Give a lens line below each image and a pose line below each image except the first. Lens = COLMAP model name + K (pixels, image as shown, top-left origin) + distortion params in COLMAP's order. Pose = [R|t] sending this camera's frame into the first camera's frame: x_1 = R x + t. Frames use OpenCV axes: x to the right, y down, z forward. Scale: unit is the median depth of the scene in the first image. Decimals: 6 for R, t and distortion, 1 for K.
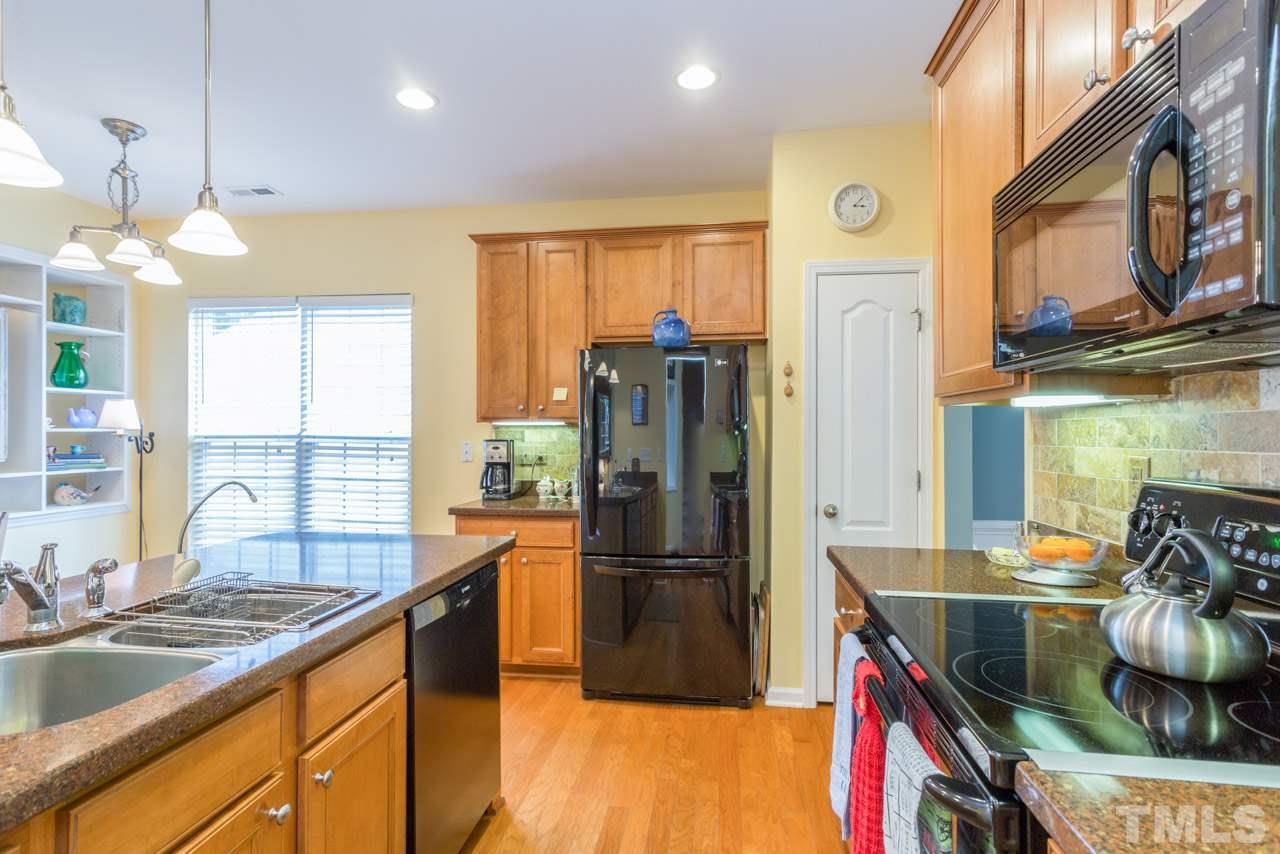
lens RADIAL K [[634.9, 0, 643.2], [0, 634.9, 424.9], [0, 0, 1]] dist [0.005389, 0.000940]
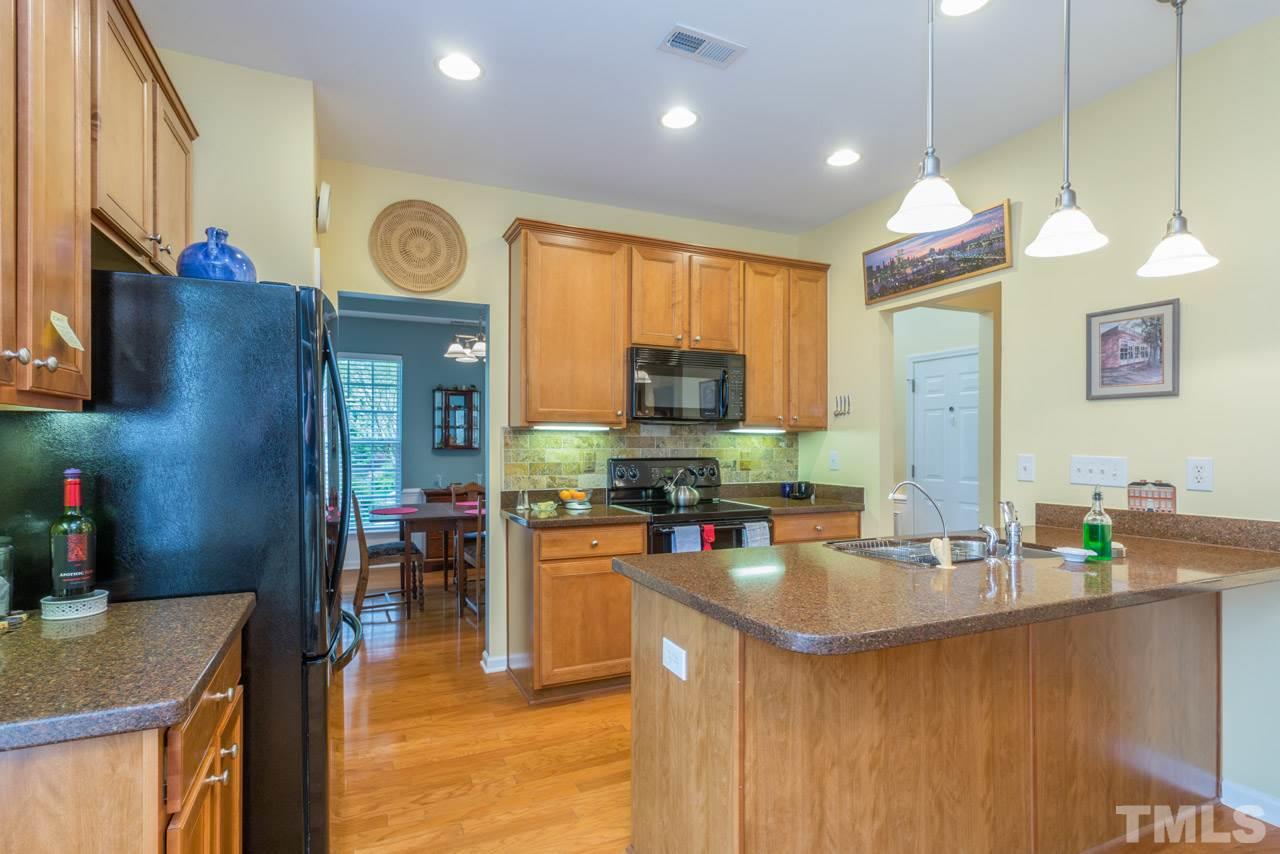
lens RADIAL K [[627.7, 0, 630.1], [0, 627.7, 447.9], [0, 0, 1]] dist [0.003511, 0.000407]
pose [[-0.513692, -0.004510, 0.857963, -0.580992], [-0.013342, 0.999907, -0.002732, 0.015740], [-0.857871, -0.012850, -0.513704, 0.862650]]
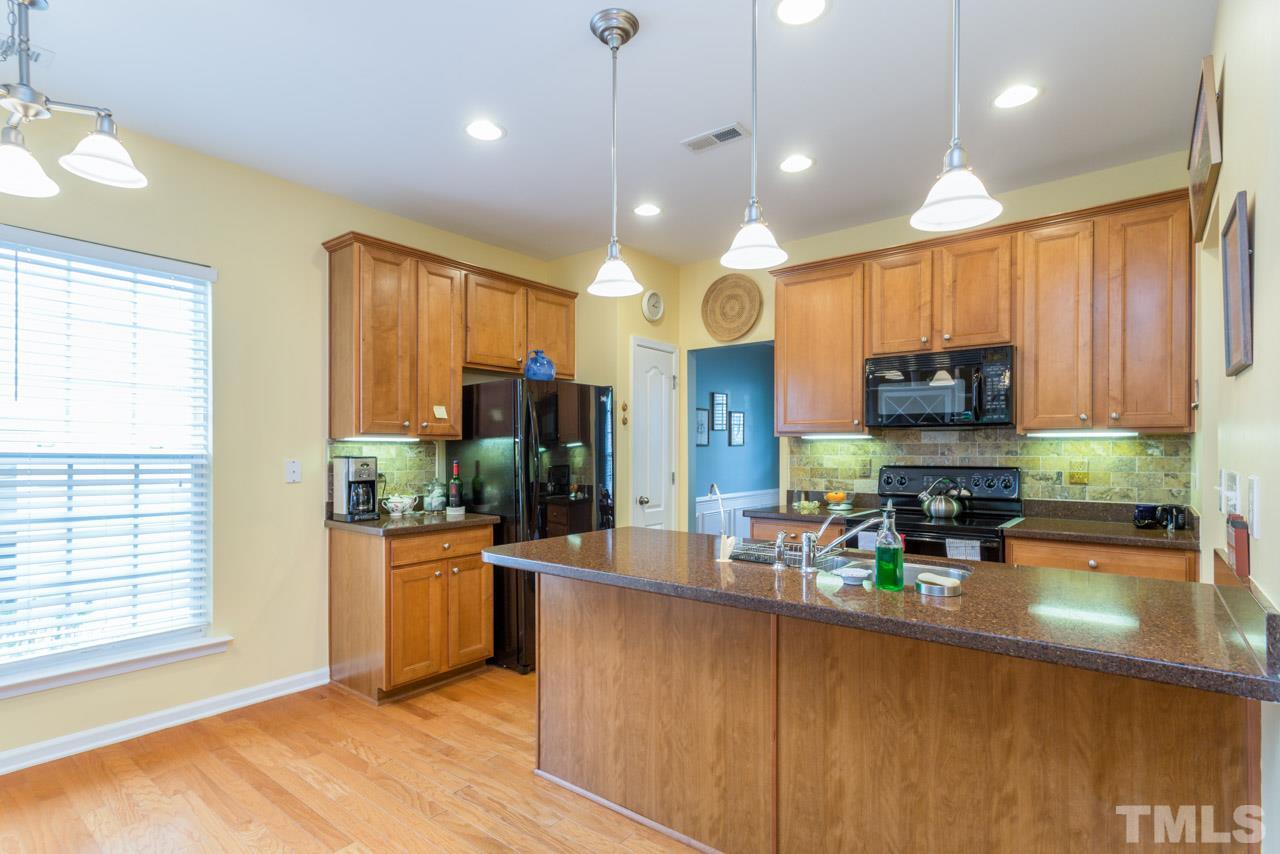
lens RADIAL K [[627.7, 0, 630.1], [0, 627.7, 447.9], [0, 0, 1]] dist [0.003511, 0.000407]
pose [[0.526042, 0.002246, 0.850456, -0.805689], [-0.012023, 0.999916, 0.004796, 0.001663], [-0.850374, -0.012748, 0.526025, 0.181232]]
